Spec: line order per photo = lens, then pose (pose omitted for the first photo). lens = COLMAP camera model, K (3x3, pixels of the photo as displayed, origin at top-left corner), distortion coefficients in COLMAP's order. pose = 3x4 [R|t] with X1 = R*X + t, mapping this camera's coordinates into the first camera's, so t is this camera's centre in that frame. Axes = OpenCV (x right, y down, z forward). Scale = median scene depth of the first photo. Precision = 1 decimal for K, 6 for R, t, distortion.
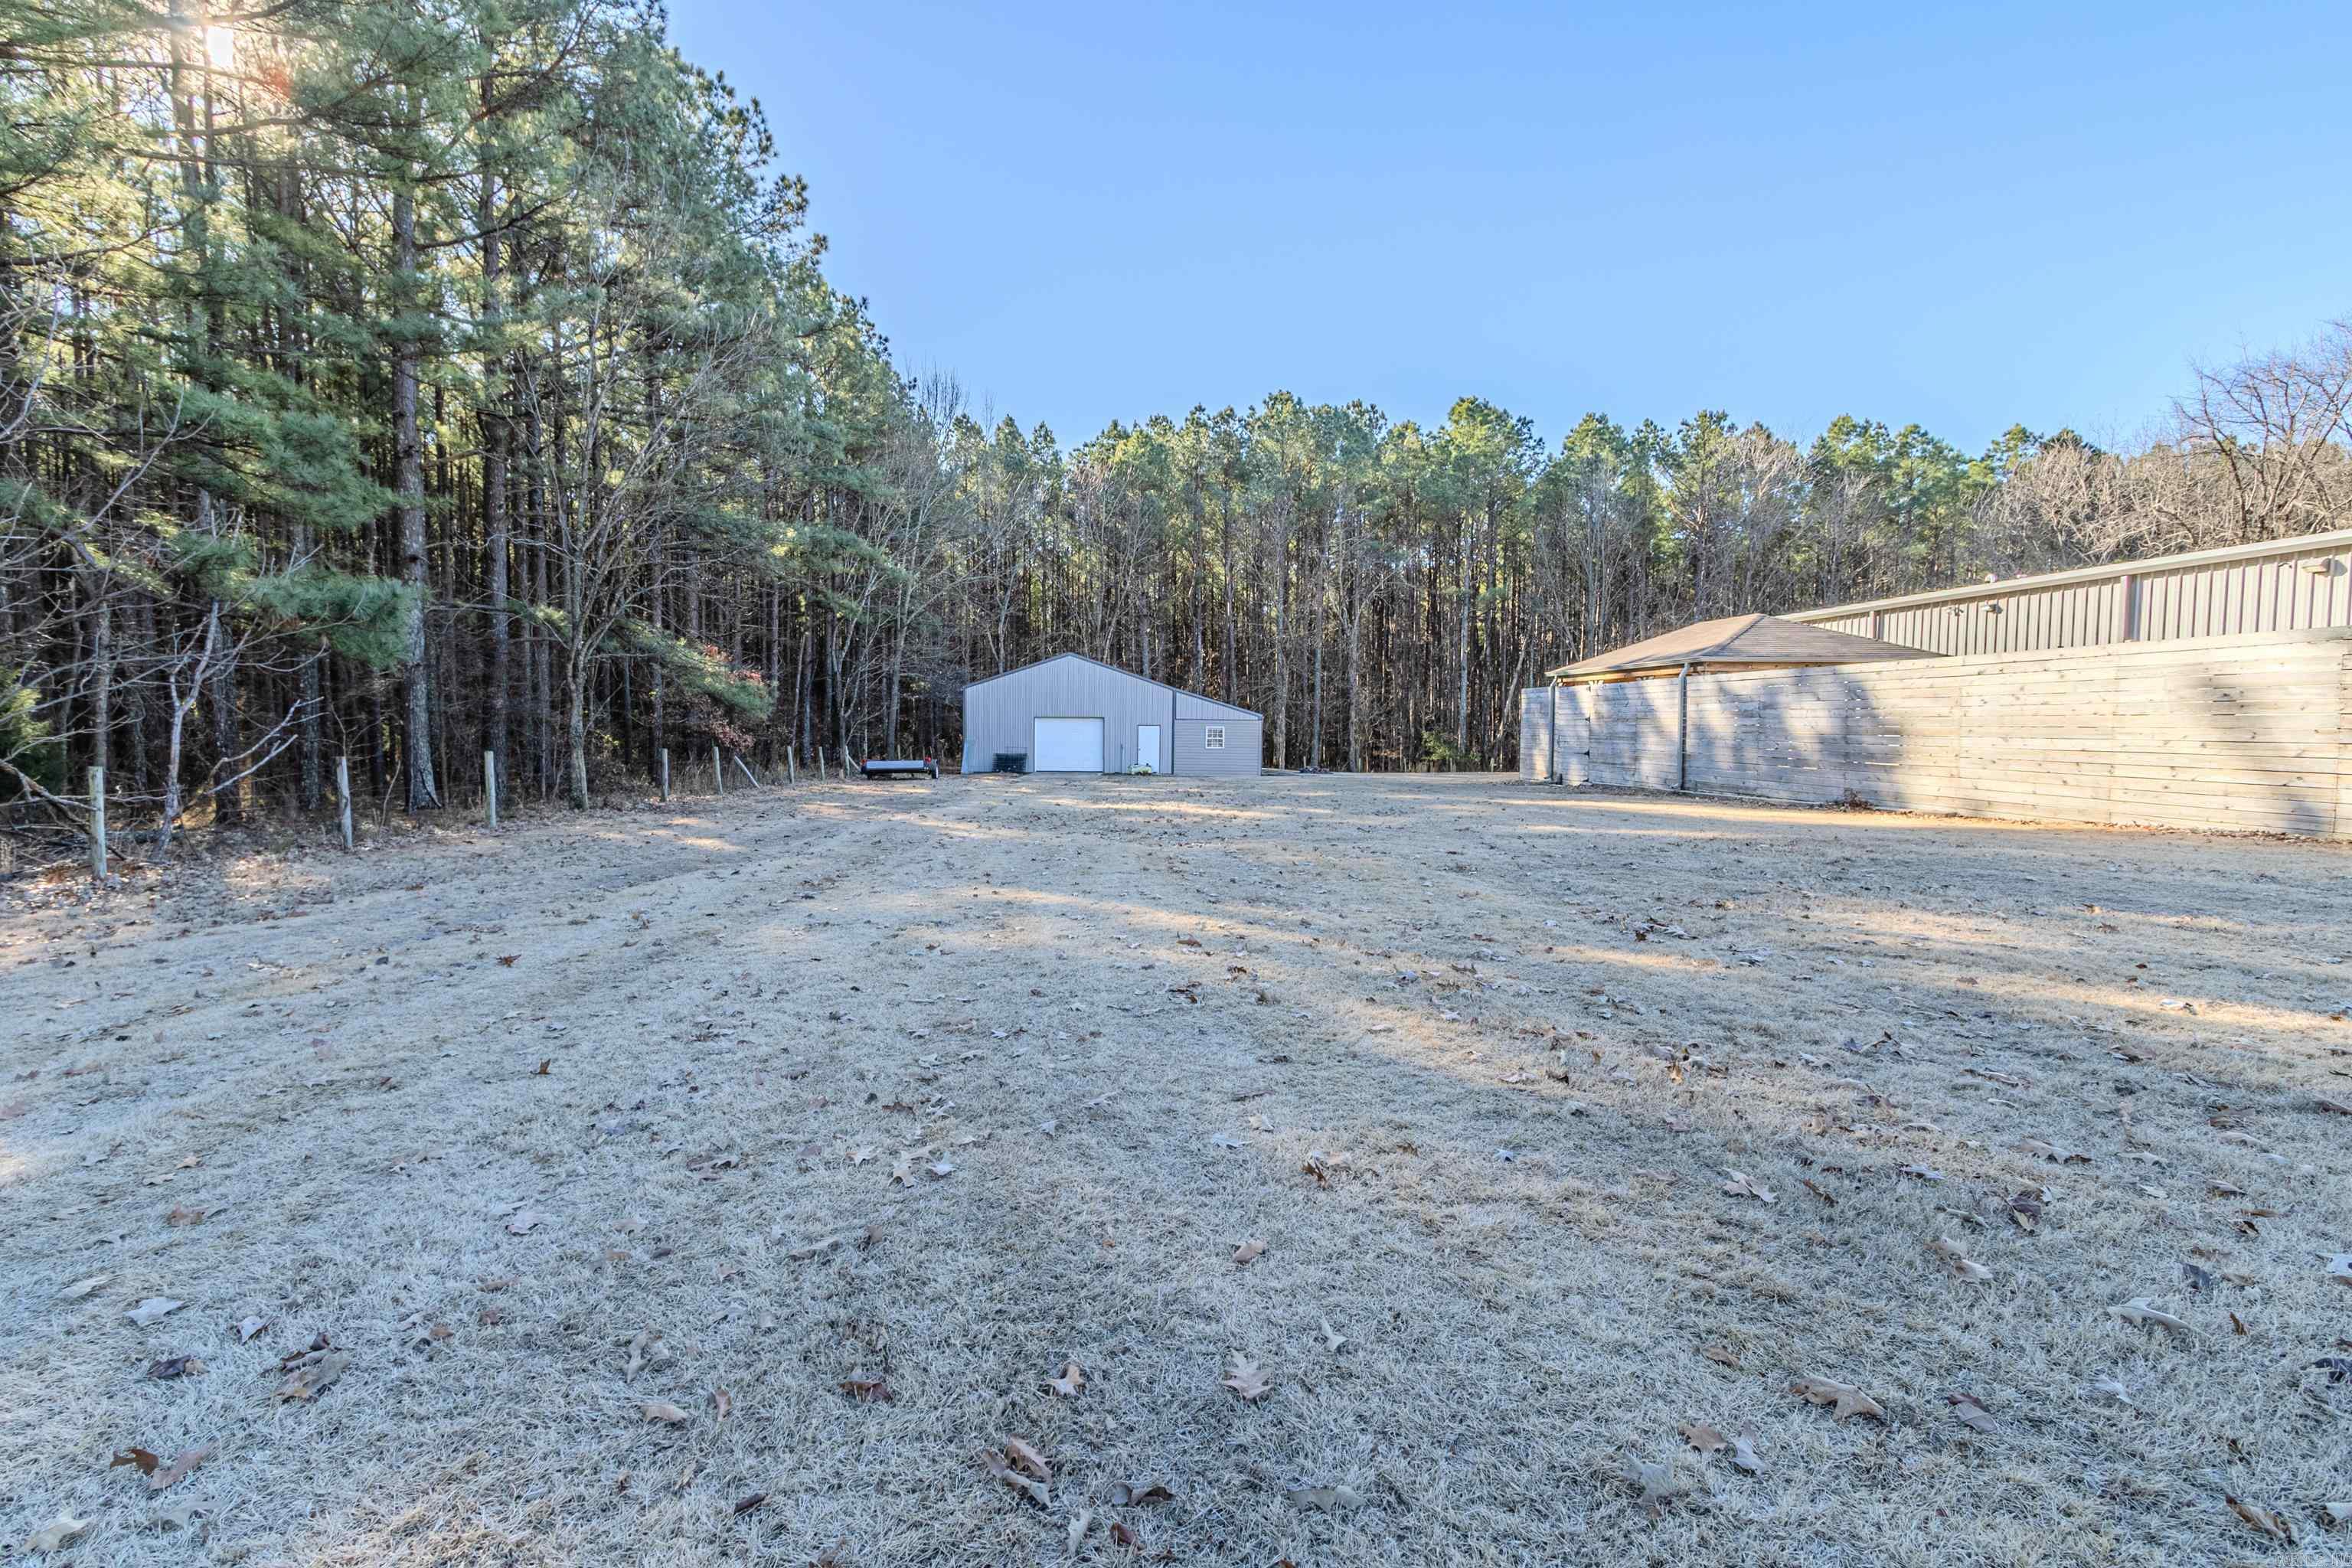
lens RADIAL K [[1146.1, 0, 1176.0], [0, 1146.1, 784.0], [0, 0, 1]] dist [0.031475, 0.000261]
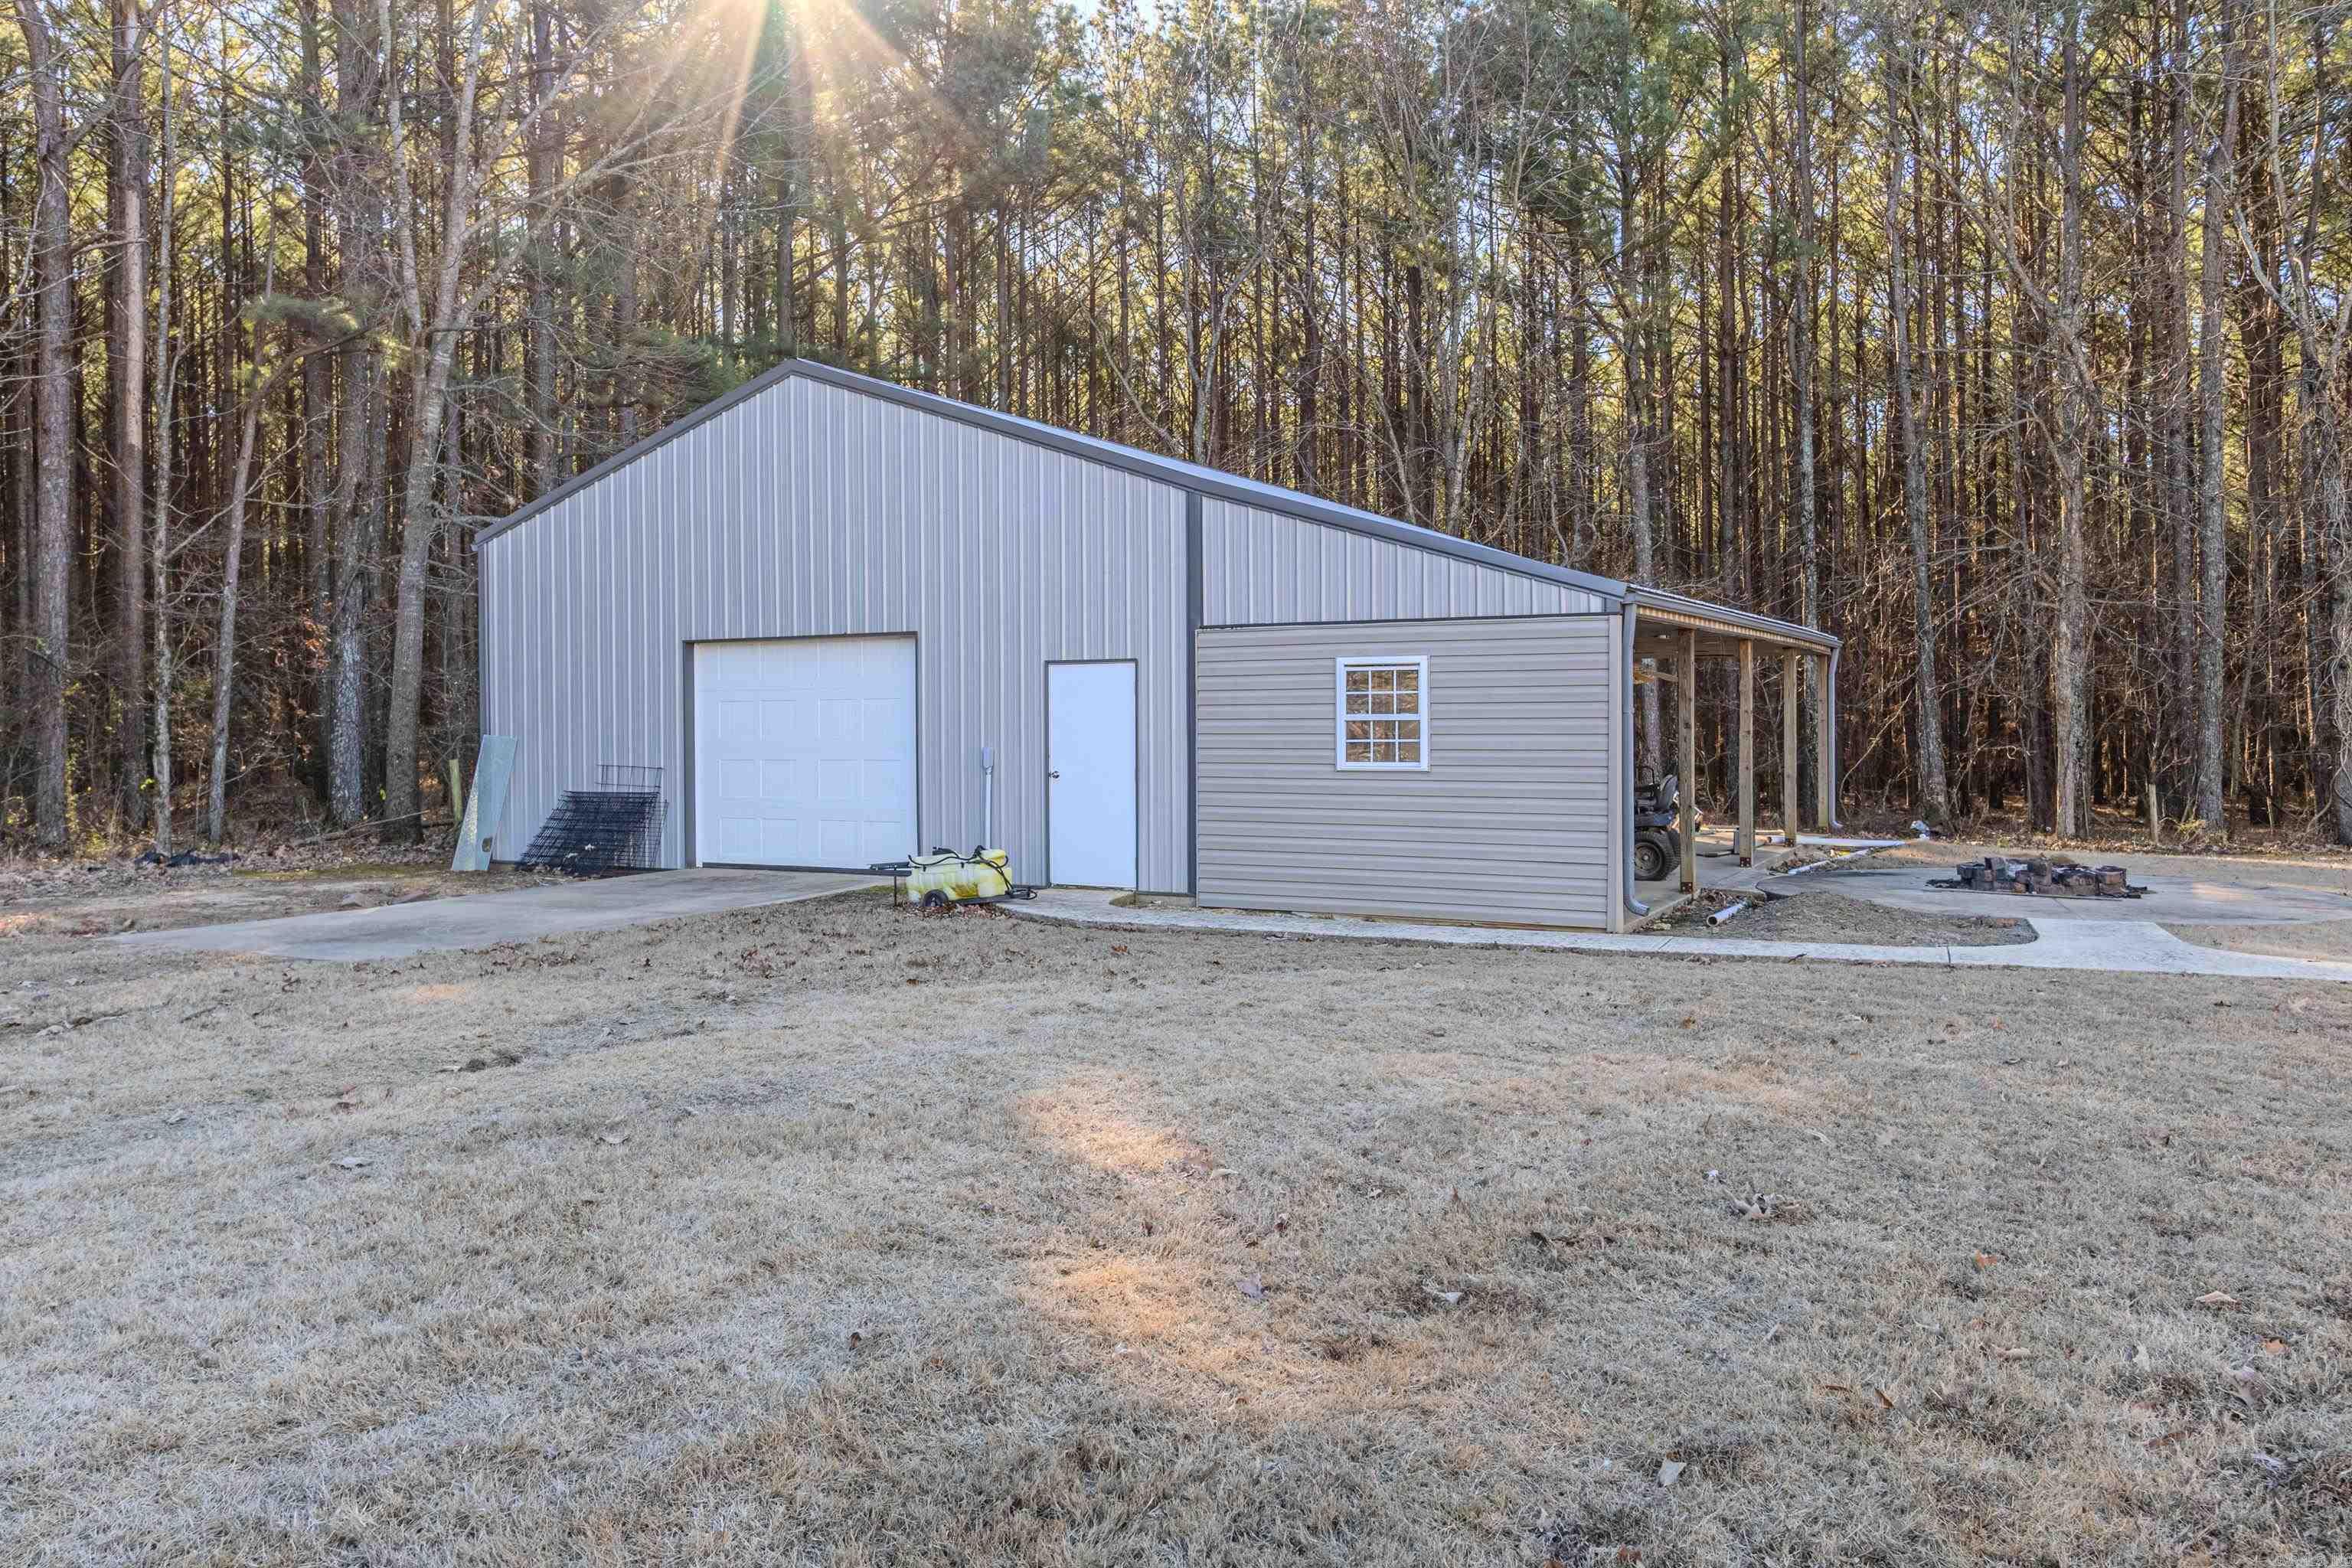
lens RADIAL K [[1755.5, 0, 1186.1], [0, 1755.5, 711.6], [0, 0, 1]] dist [0.004603, -0.003061]
pose [[0.895109, -0.017057, -0.445521, 0.135431], [-0.008329, 0.998454, -0.054960, -0.024161], [0.445769, 0.052906, 0.893583, 0.717873]]
